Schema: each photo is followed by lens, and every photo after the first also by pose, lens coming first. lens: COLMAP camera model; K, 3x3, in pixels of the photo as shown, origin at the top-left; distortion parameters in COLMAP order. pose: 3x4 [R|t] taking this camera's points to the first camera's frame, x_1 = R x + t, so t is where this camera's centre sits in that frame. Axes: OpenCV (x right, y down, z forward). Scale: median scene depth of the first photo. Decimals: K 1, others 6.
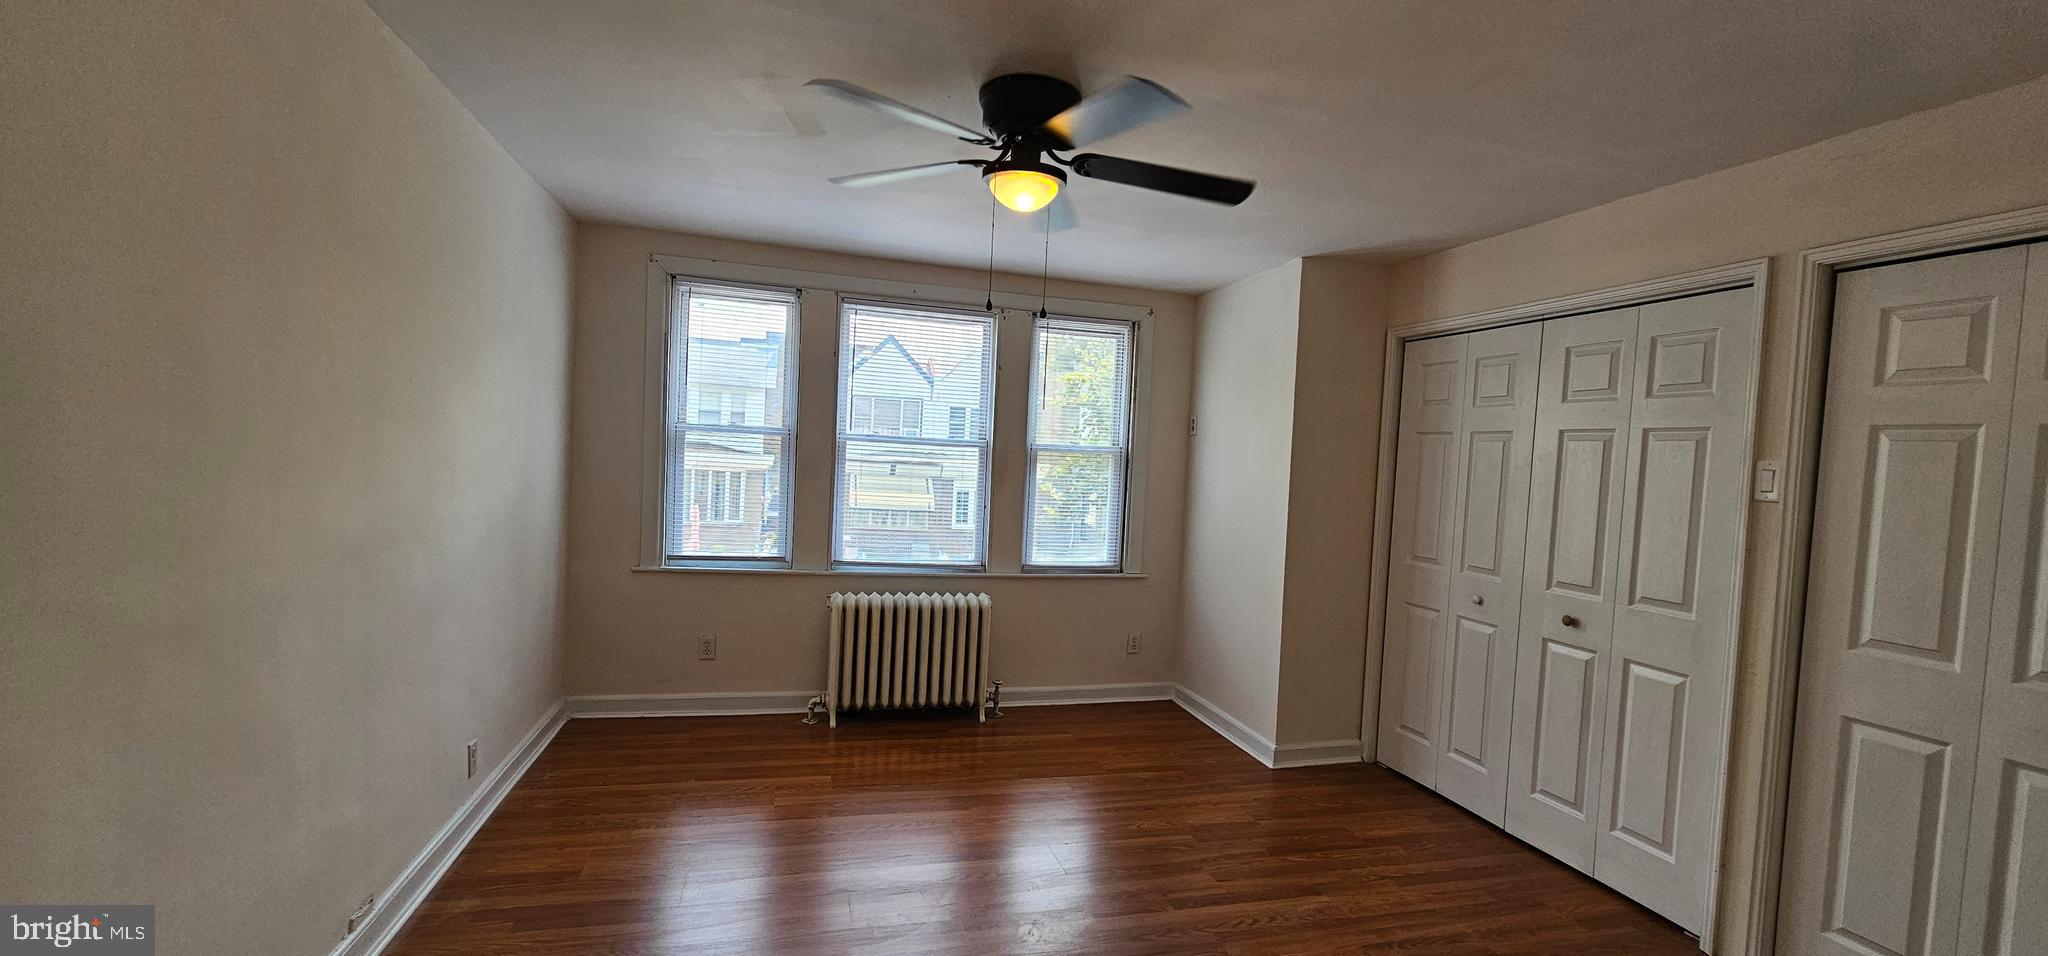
lens RADIAL K [[836.5, 0, 1022.3], [0, 836.5, 489.3], [0, 0, 1]] dist [-0.003161, 0.000494]
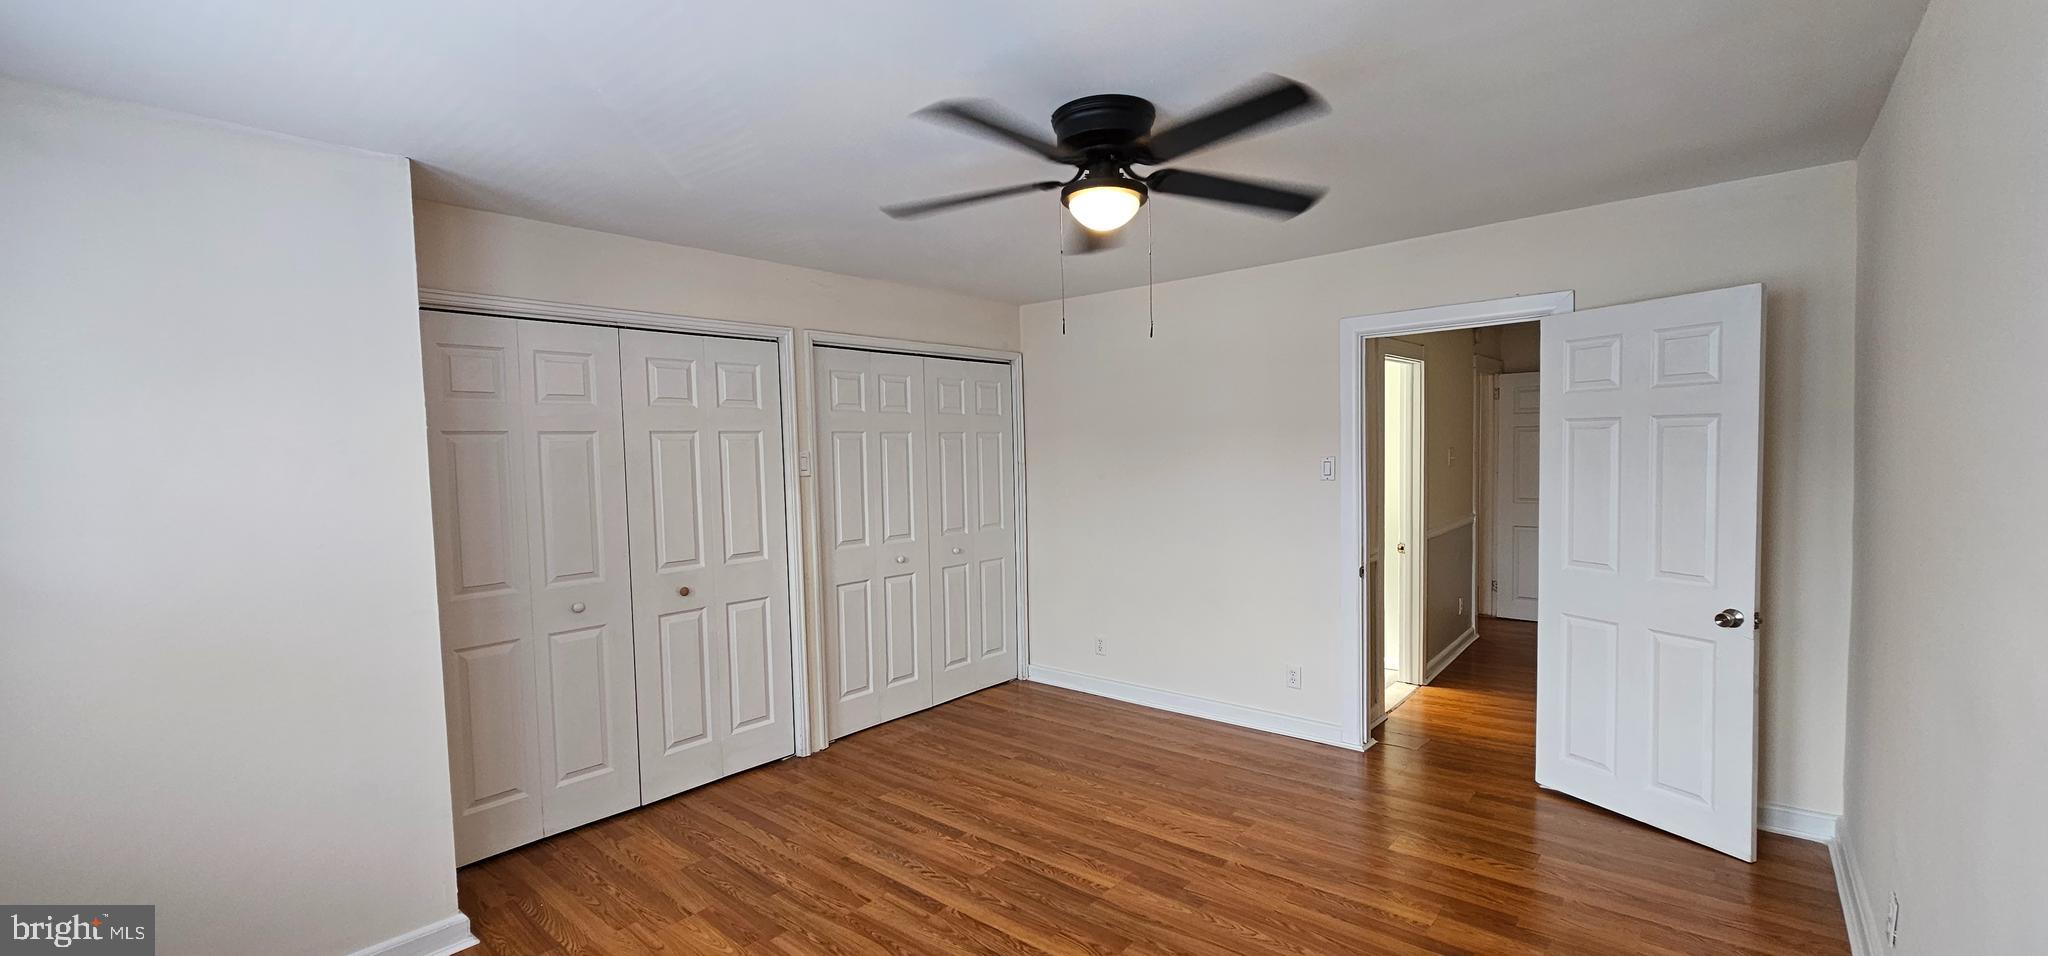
lens RADIAL K [[832.6, 0, 1015.3], [0, 832.6, 489.9], [0, 0, 1]] dist [0.001765, 0.000679]
pose [[-0.555914, -0.079316, 0.827447, -0.445403], [0.029399, 0.992938, 0.114931, -0.084115], [-0.830720, 0.088218, -0.549656, 0.951674]]
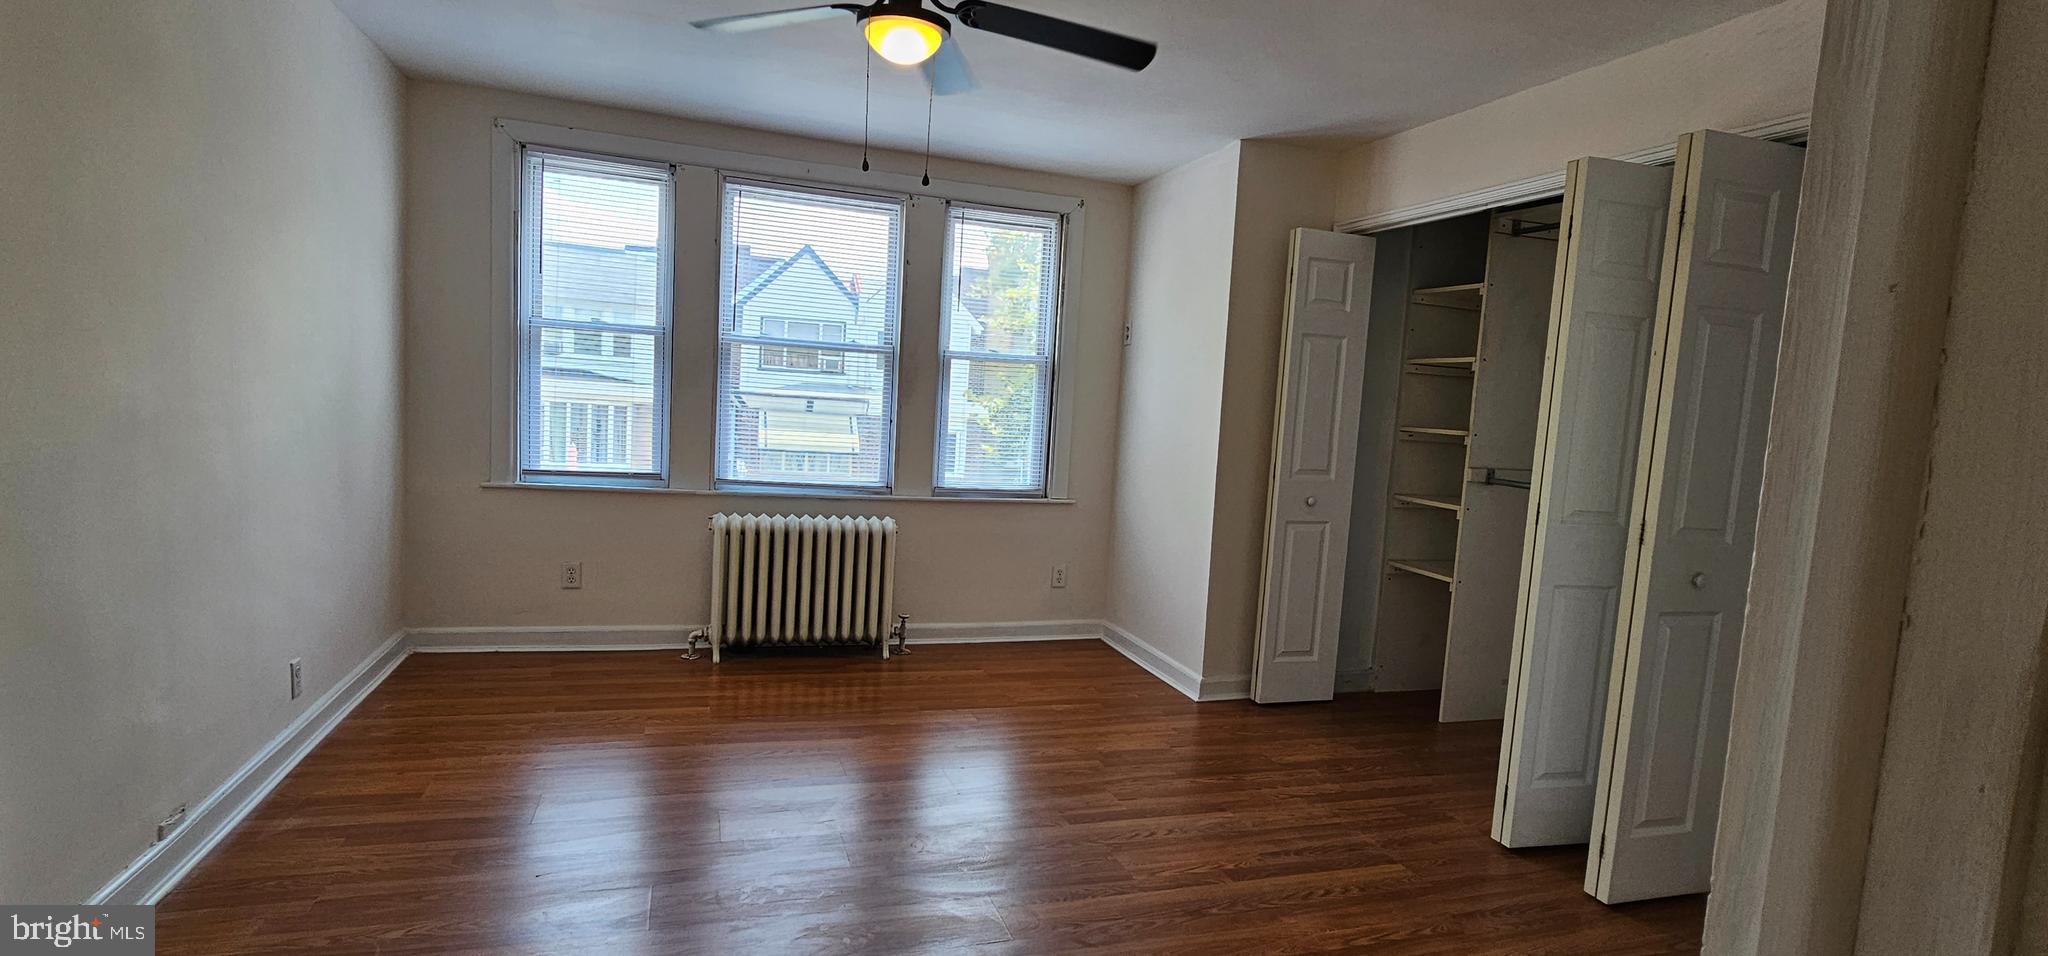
lens RADIAL K [[979.3, 0, 1018.3], [0, 979.3, 487.8], [0, 0, 1]] dist [-0.001781, 0.000574]
pose [[0.998594, 0.004943, 0.052786, 0.042319], [-0.007793, 0.998515, 0.053926, 0.040854], [-0.052441, -0.054262, 0.997149, -0.054582]]
